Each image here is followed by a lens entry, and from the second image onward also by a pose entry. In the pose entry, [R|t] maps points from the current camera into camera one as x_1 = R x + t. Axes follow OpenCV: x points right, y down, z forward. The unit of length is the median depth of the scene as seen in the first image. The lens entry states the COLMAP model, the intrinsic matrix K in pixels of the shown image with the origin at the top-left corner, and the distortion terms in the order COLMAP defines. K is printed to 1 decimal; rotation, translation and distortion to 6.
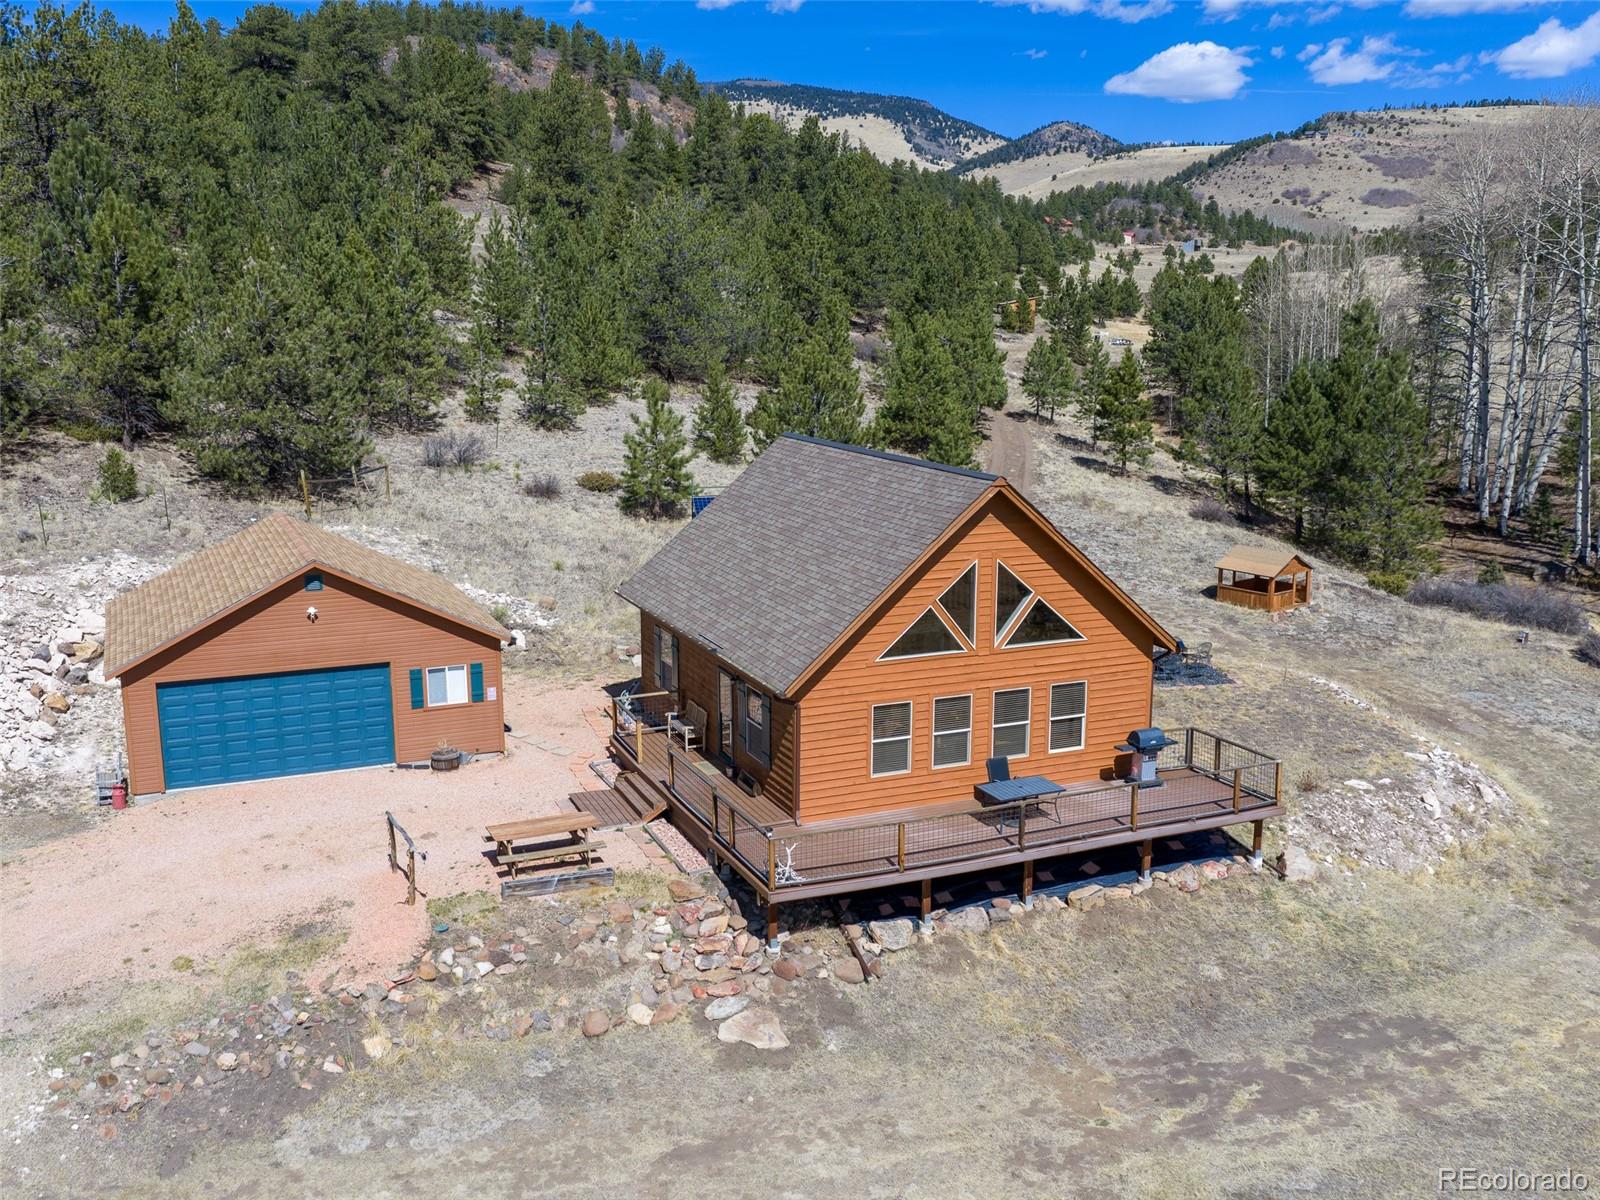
lens RADIAL K [[1492.5, 0, 800.0], [0, 1492.5, 600.0], [0, 0, 1]] dist [0.016136, -0.026493]
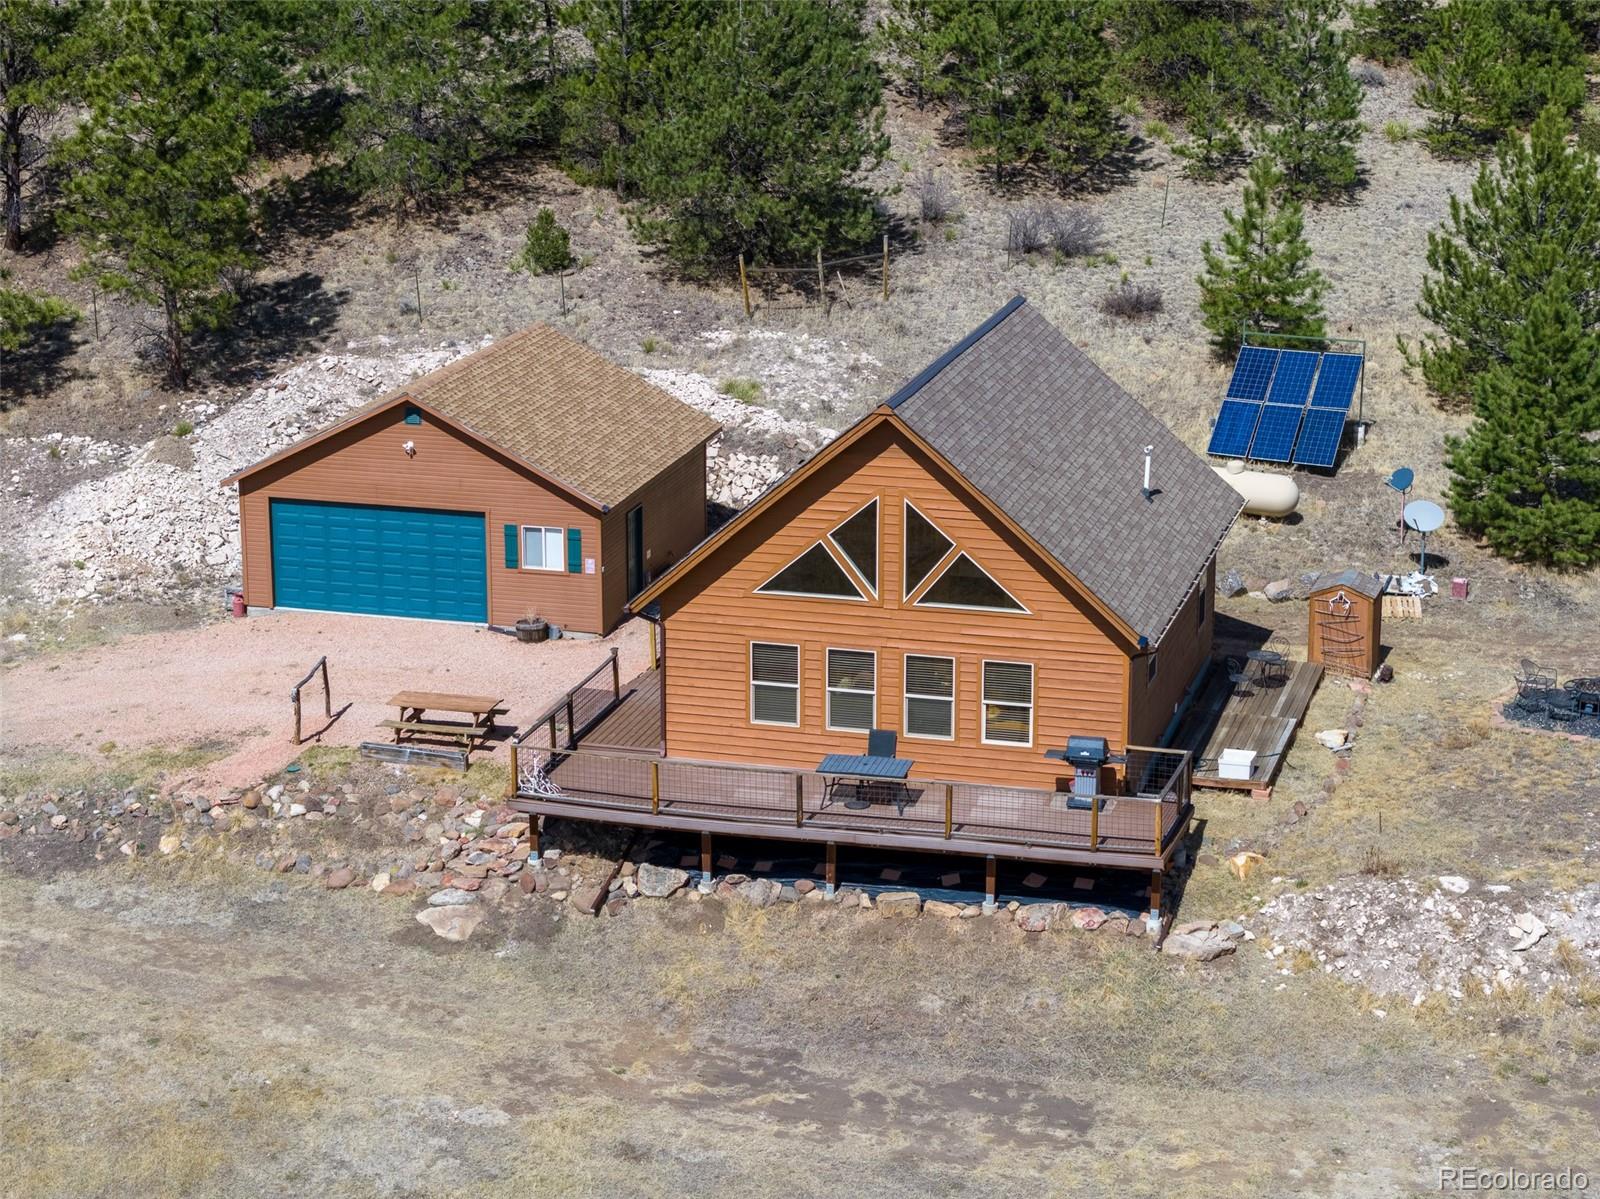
lens RADIAL K [[3223.8, 0, 800.0], [0, 3223.8, 599.5], [0, 0, 1]] dist [-0.201626, 0.690695]
pose [[0.775238, 0.167871, -0.608954, 1.200055], [-0.124928, 0.985744, 0.112700, -0.168271], [0.619192, -0.011294, 0.785159, -0.467307]]
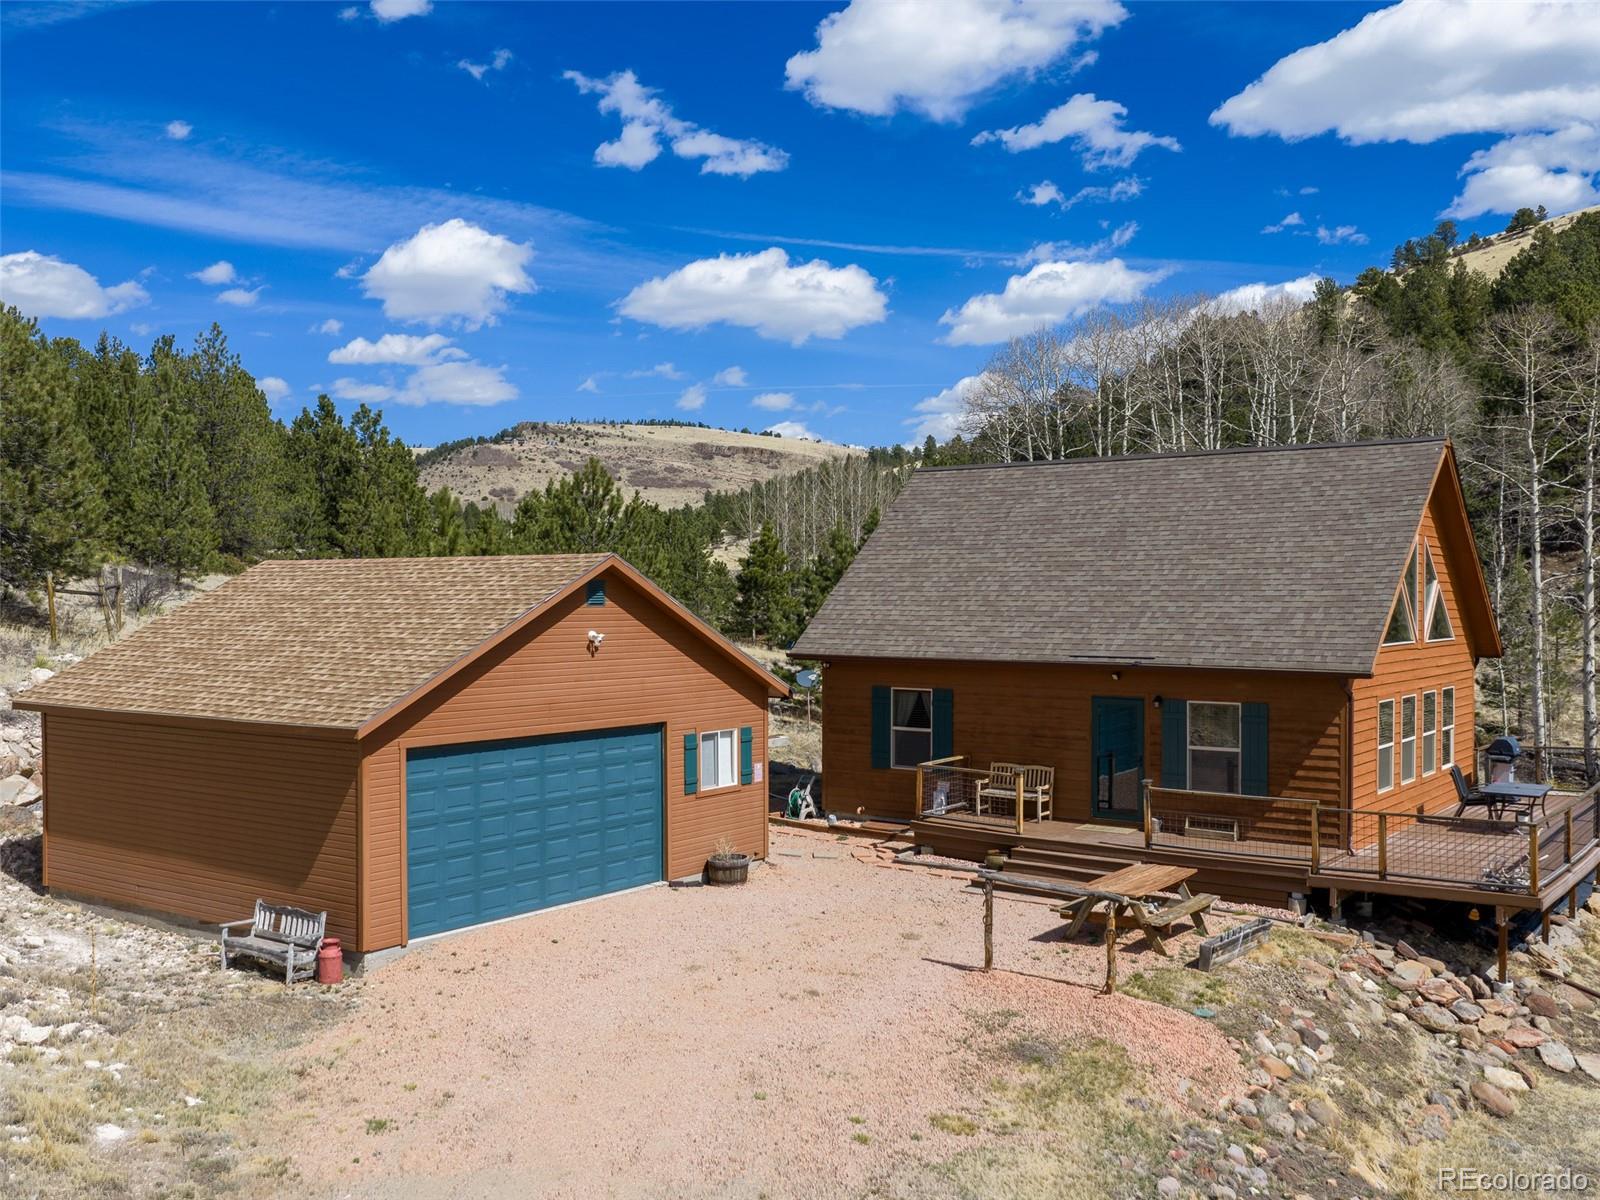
lens RADIAL K [[1473.6, 0, 800.0], [0, 1473.6, 600.0], [0, 0, 1]] dist [0.021791, -0.026203]
pose [[0.865686, -0.003132, 0.500577, -0.618733], [0.100084, 0.980873, -0.166946, 0.116351], [-0.490479, 0.194623, 0.849442, 0.442989]]
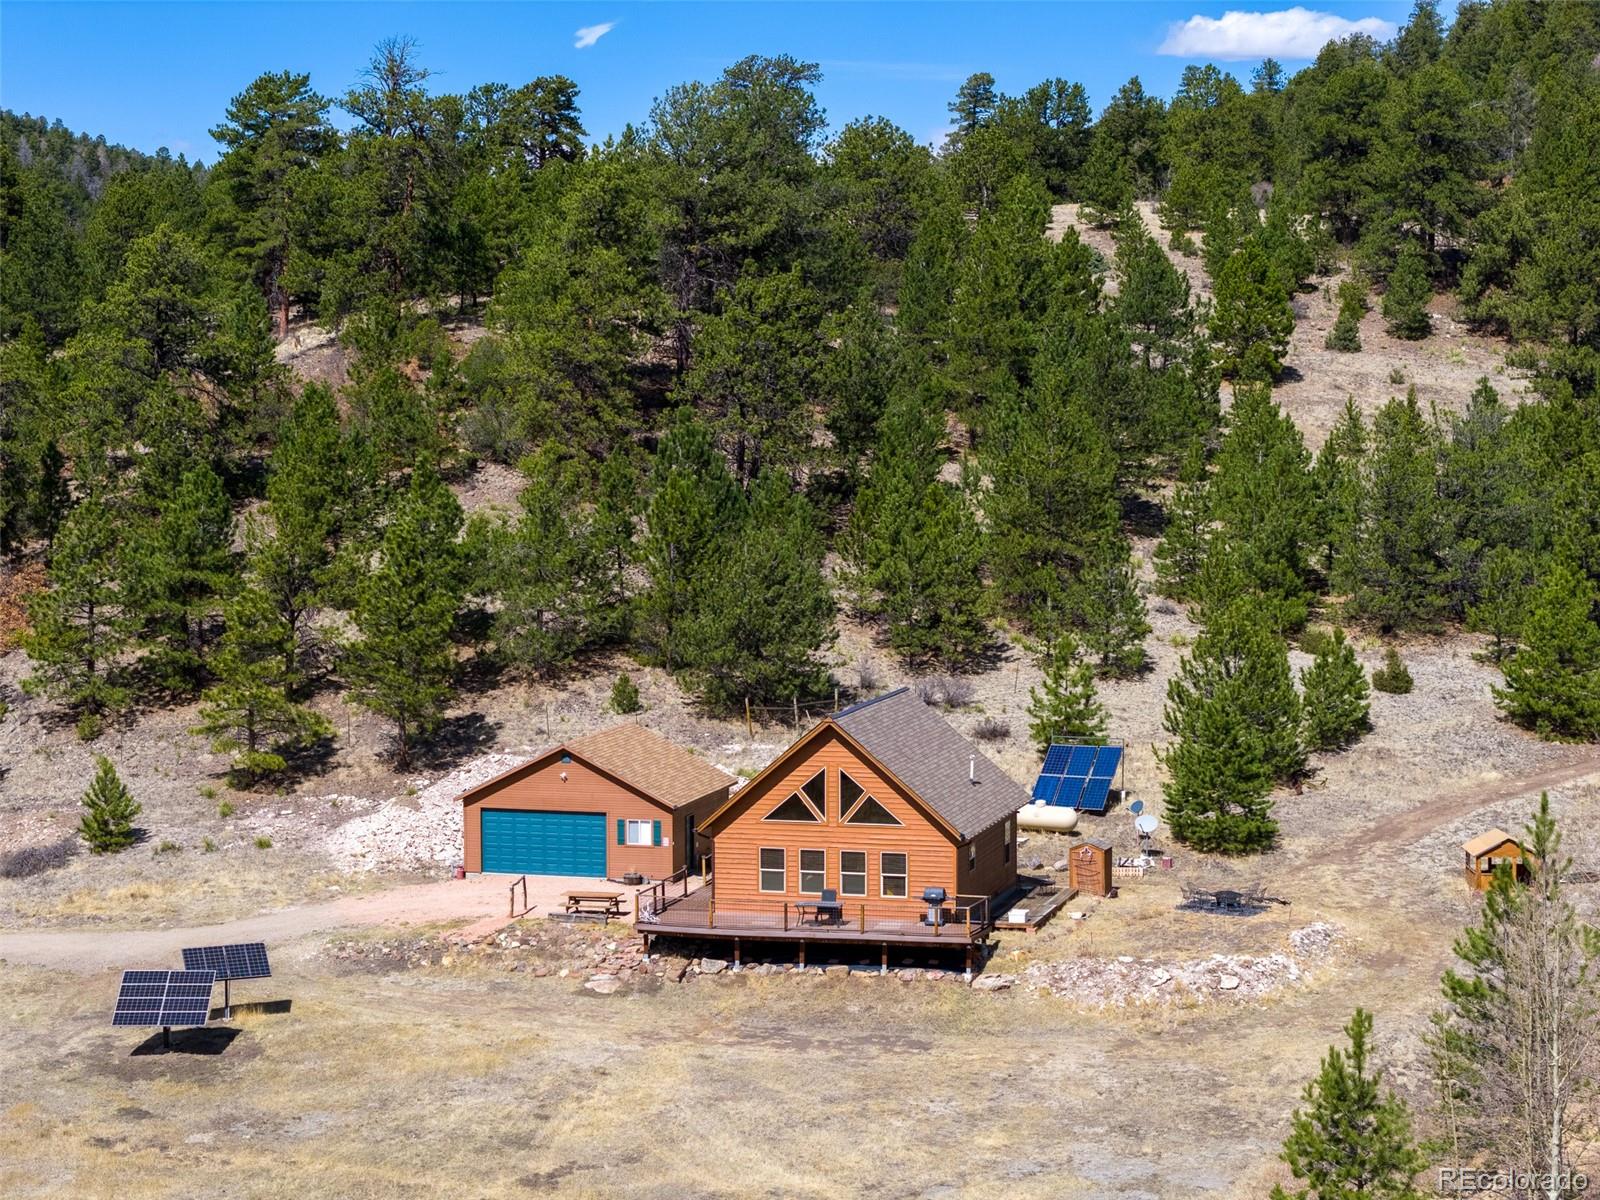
lens RADIAL K [[3310.6, 0, 800.0], [0, 3310.6, 600.0], [0, 0, 1]] dist [-0.249613, 0.000508]
pose [[0.780206, 0.041243, -0.624162, 2.339210], [-0.122647, 0.988542, -0.087990, 0.114403], [0.613382, 0.145202, 0.776324, -1.856052]]
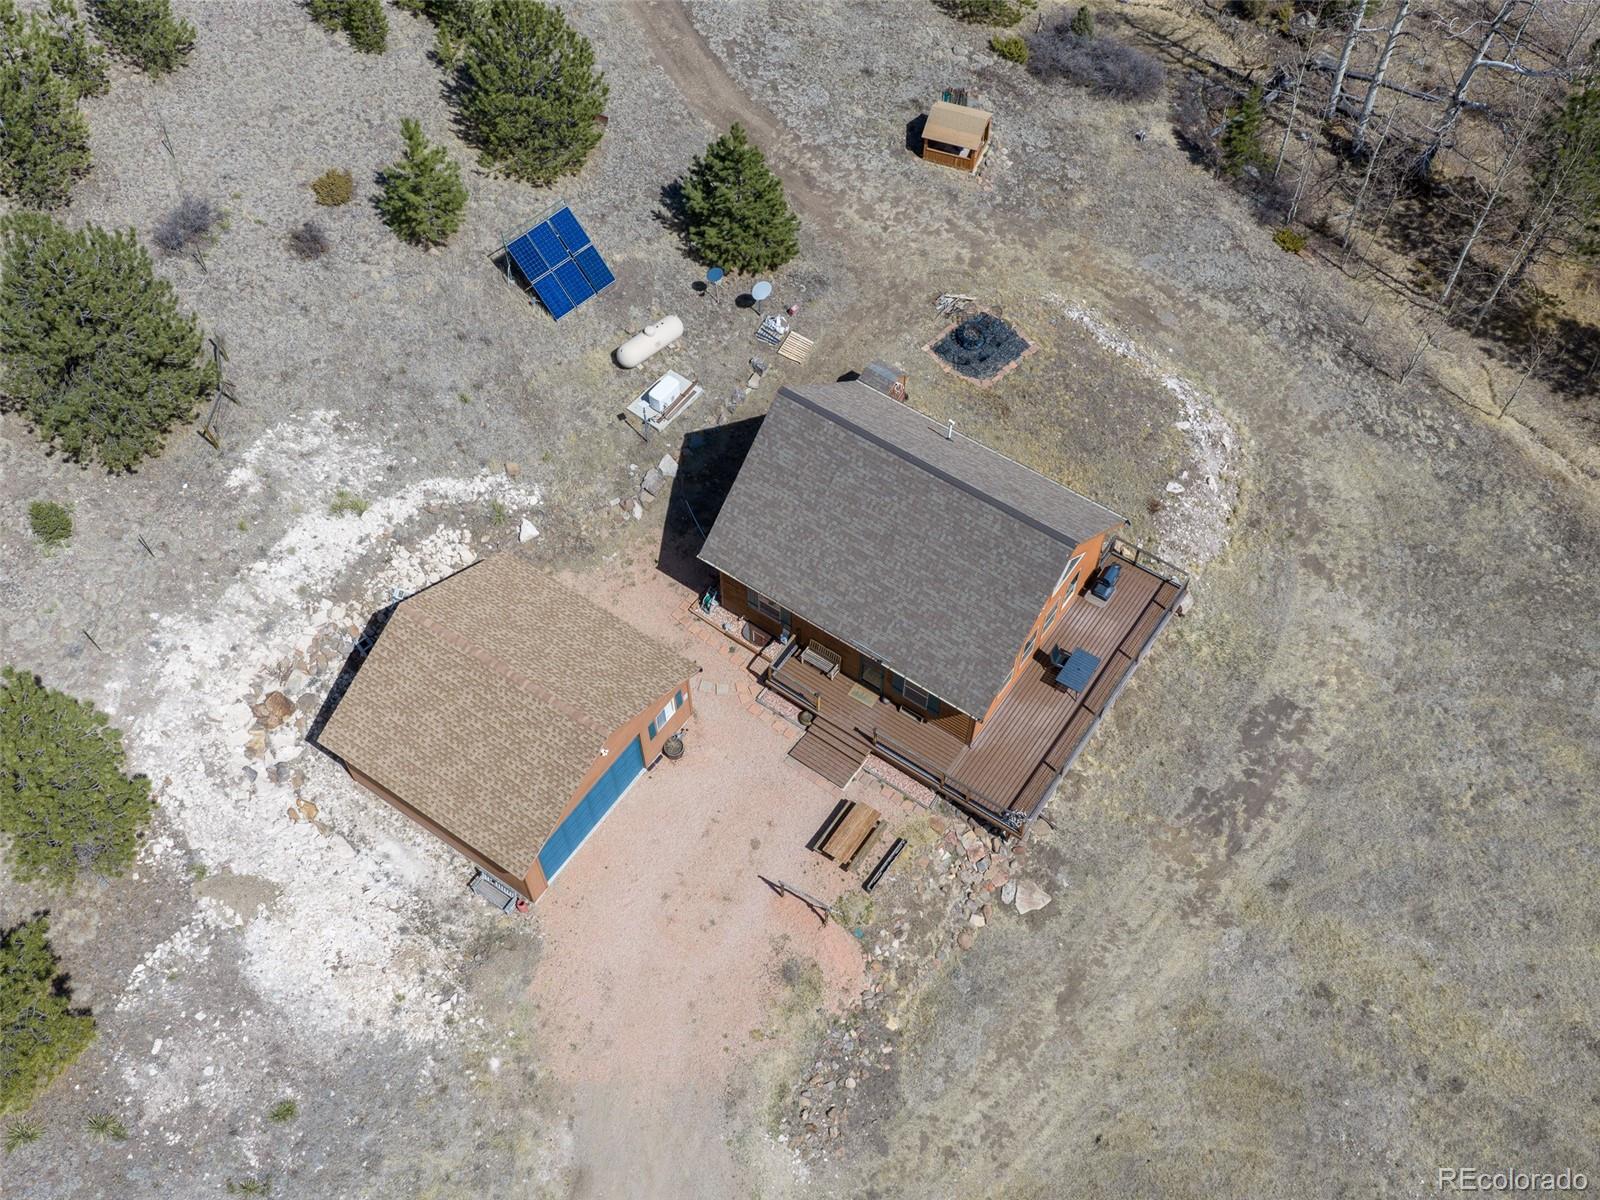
lens RADIAL K [[1492.5, 0, 800.0], [0, 1492.5, 600.0], [0, 0, 1]] dist [0.016136, -0.026493]
pose [[0.852329, -0.436108, 0.288695, -0.546589], [0.106356, 0.684986, 0.720751, -1.126811], [-0.512077, -0.583613, 0.630217, 0.151982]]
